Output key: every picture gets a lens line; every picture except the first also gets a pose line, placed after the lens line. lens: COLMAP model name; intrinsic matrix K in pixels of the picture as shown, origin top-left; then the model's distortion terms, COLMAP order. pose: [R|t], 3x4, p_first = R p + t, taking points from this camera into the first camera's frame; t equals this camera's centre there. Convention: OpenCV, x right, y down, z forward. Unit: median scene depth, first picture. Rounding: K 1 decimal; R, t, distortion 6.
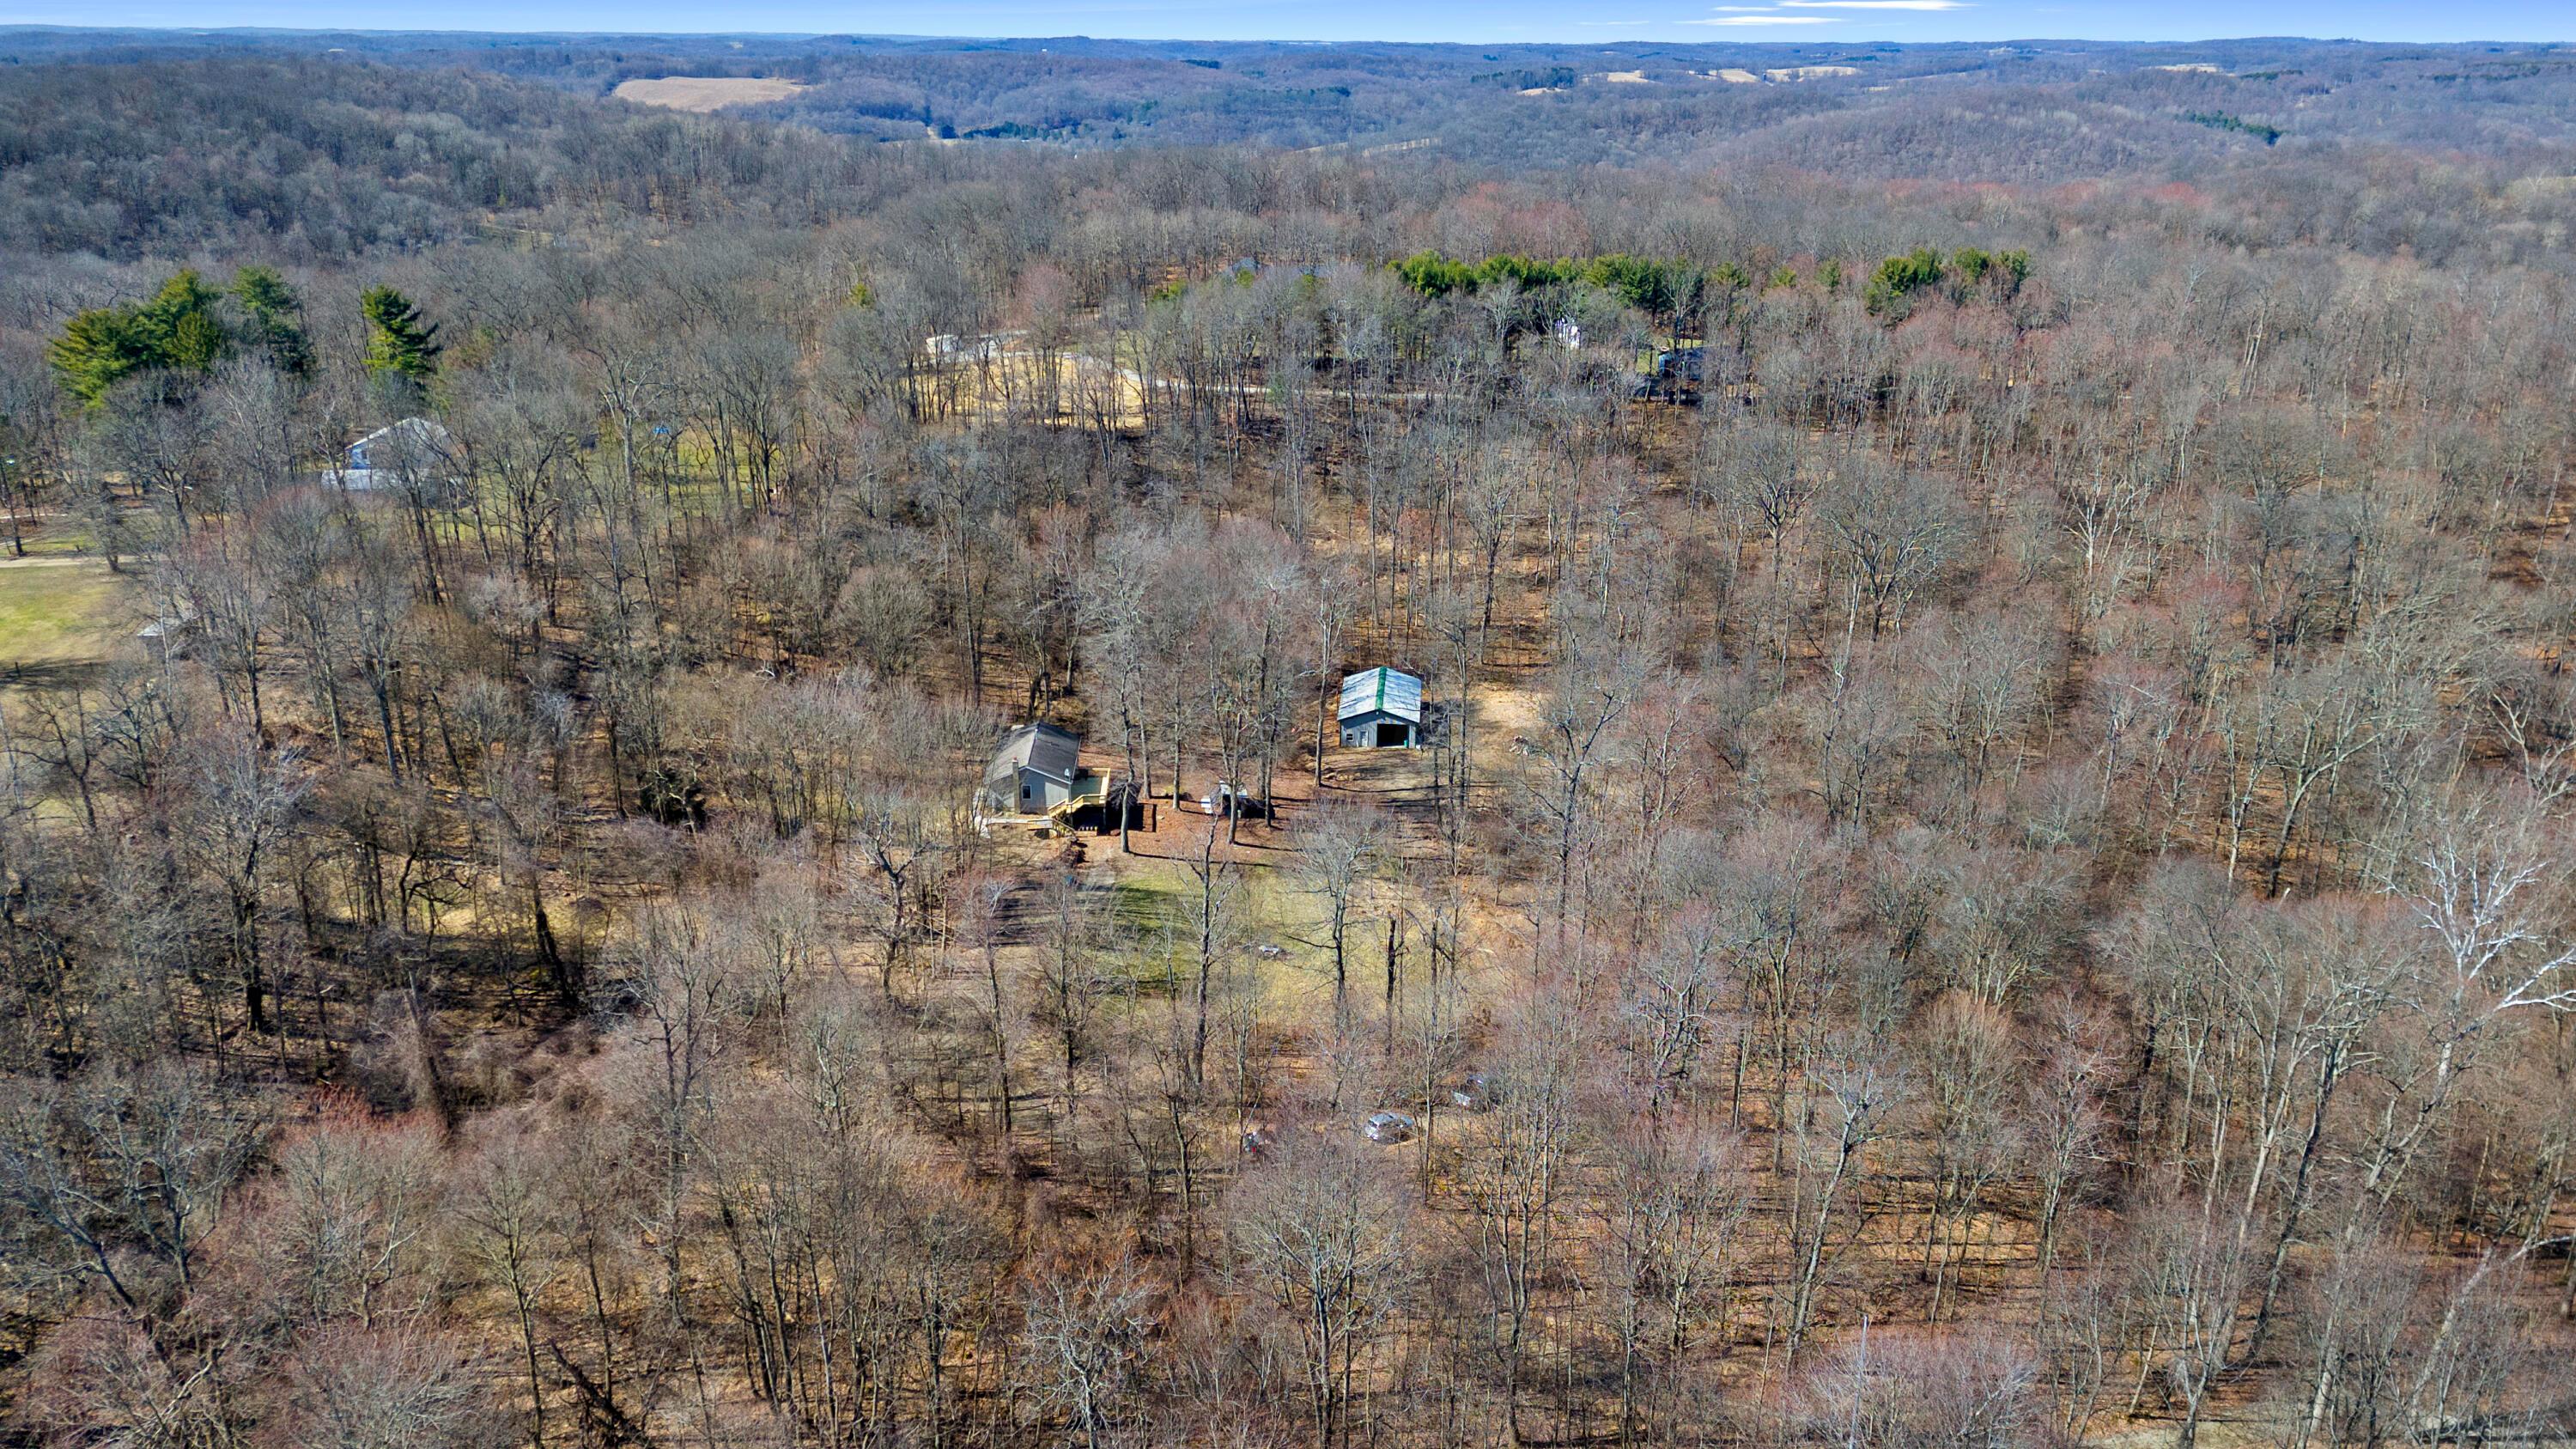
lens RADIAL K [[1860.3, 0, 1337.9], [0, 1860.3, 690.0], [0, 0, 1]] dist [0.052057, -0.039638]
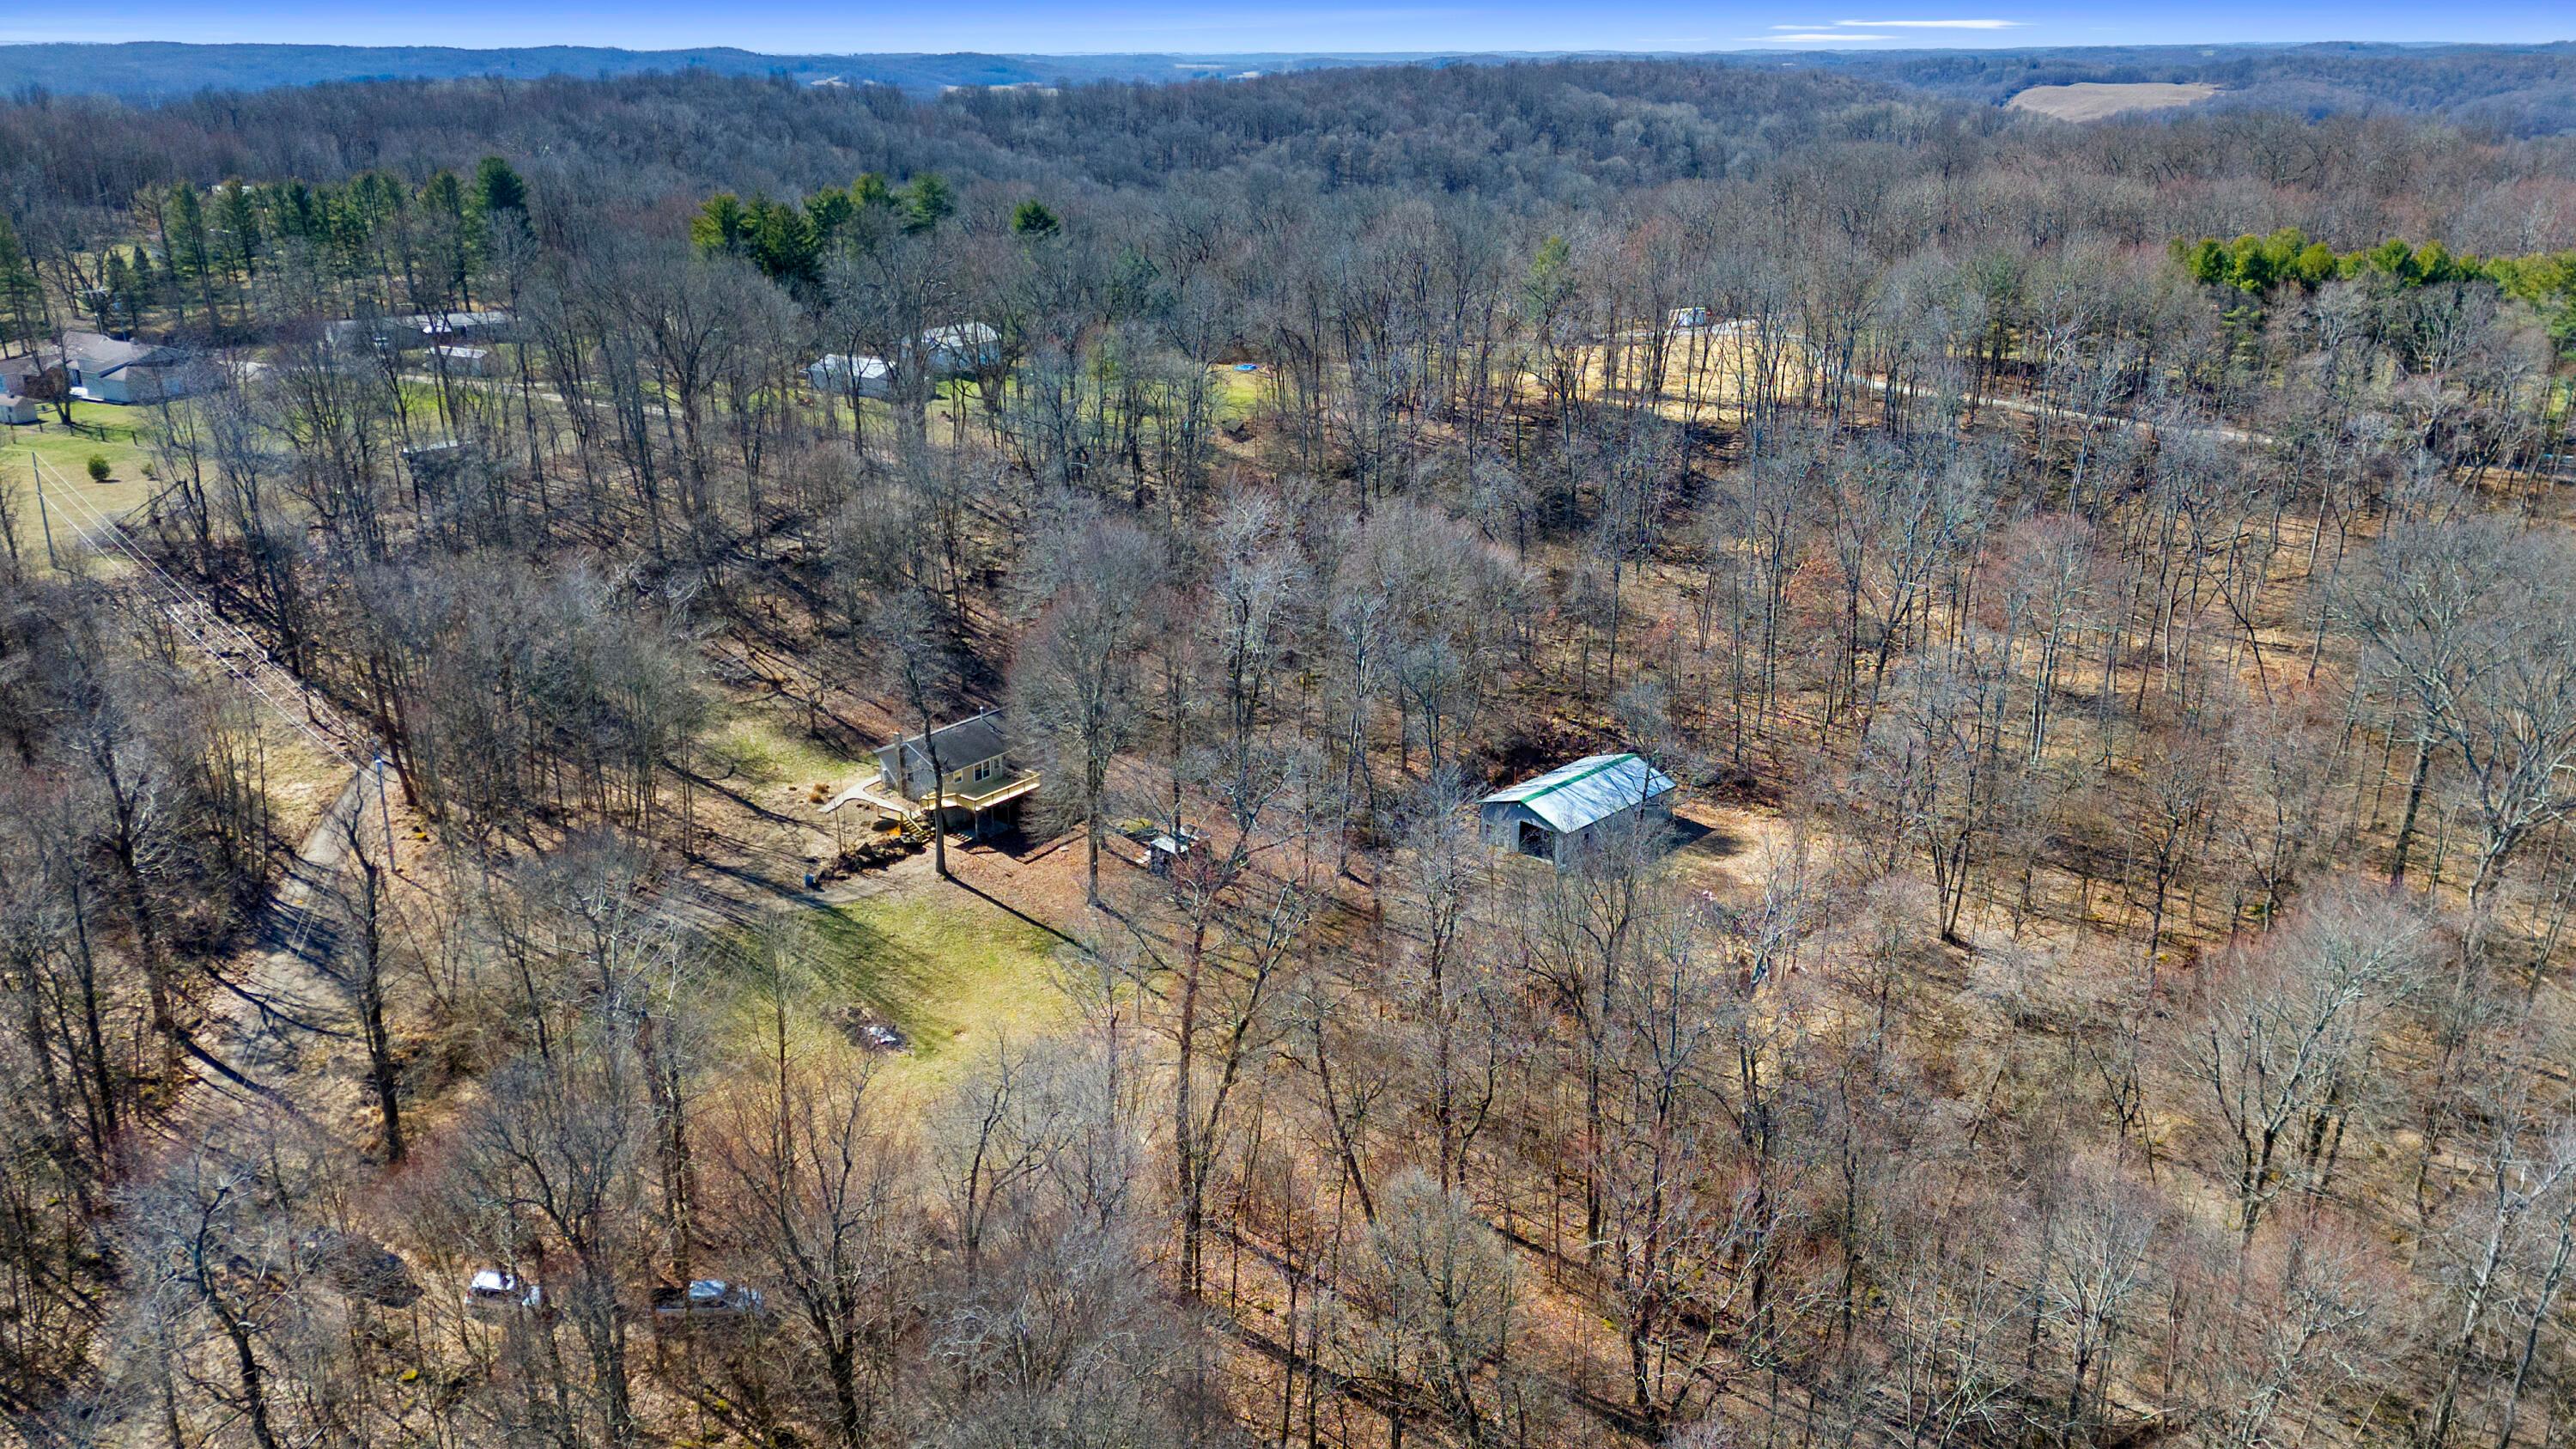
lens RADIAL K [[1860.3, 0, 1293.9], [0, 1860.3, 731.7], [0, 0, 1]] dist [0.052057, -0.039638]
pose [[0.750496, 0.219538, -0.623345, 0.421842], [-0.211031, 0.973441, 0.088763, -0.065105], [0.626276, 0.064929, 0.776893, 0.407096]]
